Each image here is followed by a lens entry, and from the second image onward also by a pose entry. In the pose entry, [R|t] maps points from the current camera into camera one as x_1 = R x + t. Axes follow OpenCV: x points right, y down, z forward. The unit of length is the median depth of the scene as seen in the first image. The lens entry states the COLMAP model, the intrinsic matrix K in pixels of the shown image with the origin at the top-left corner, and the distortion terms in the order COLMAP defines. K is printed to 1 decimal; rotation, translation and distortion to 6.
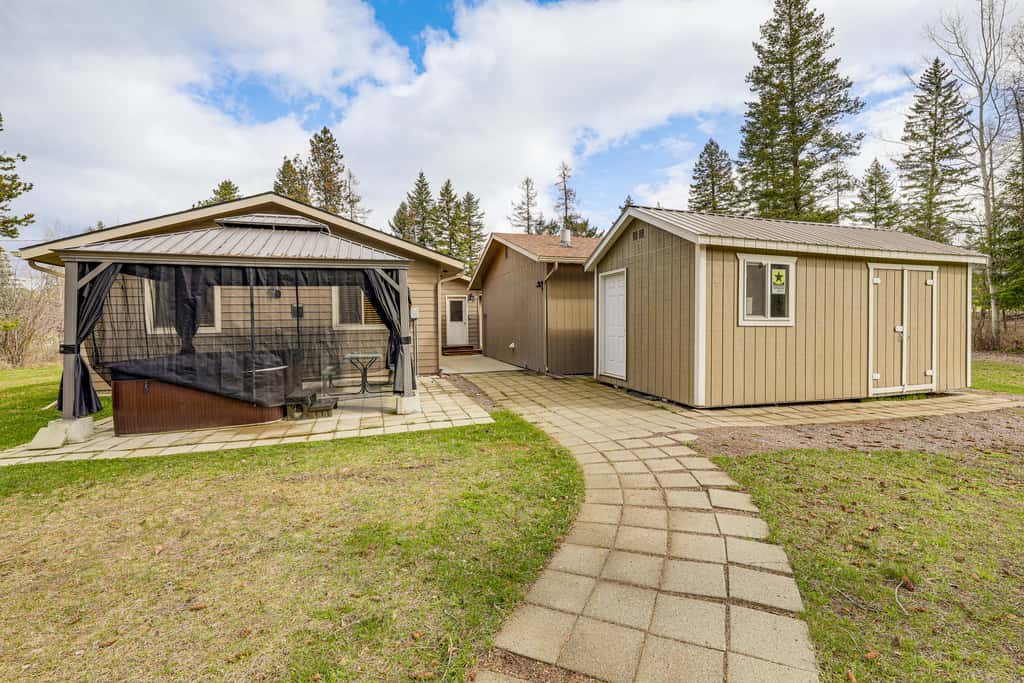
lens RADIAL K [[420.4, 0, 516.8], [0, 420.4, 321.6], [0, 0, 1]] dist [0.001874, 0.000209]
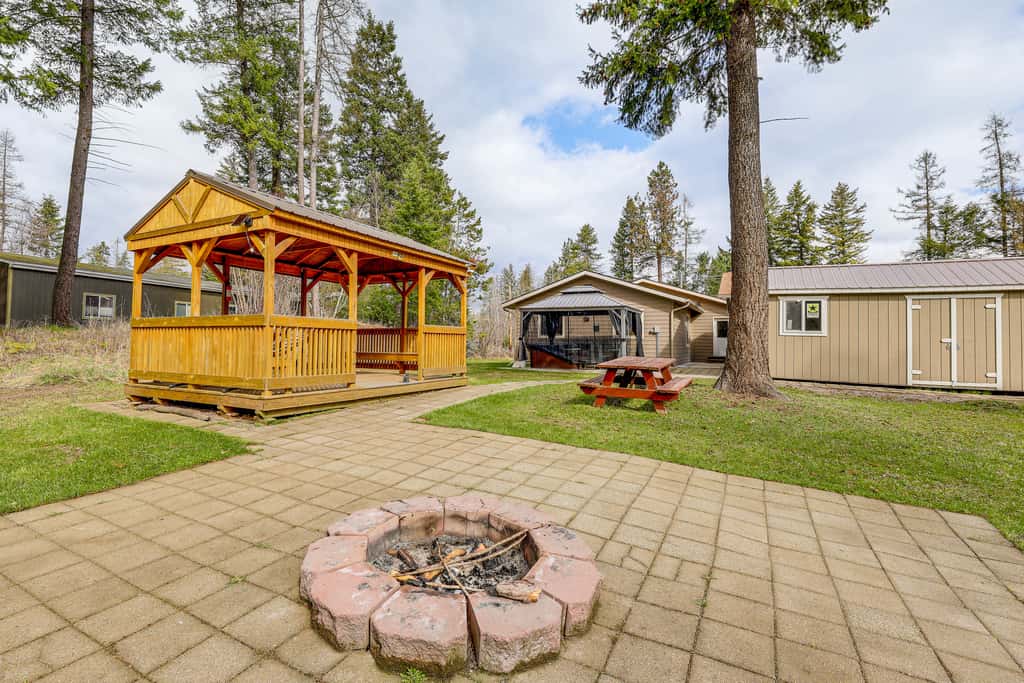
lens RADIAL K [[420.4, 0, 516.8], [0, 420.4, 321.6], [0, 0, 1]] dist [0.001874, 0.000209]
pose [[0.723221, -0.008309, -0.690567, 0.589291], [-0.024310, 0.999002, -0.037480, 0.029218], [0.690189, 0.043894, 0.722297, -0.700183]]
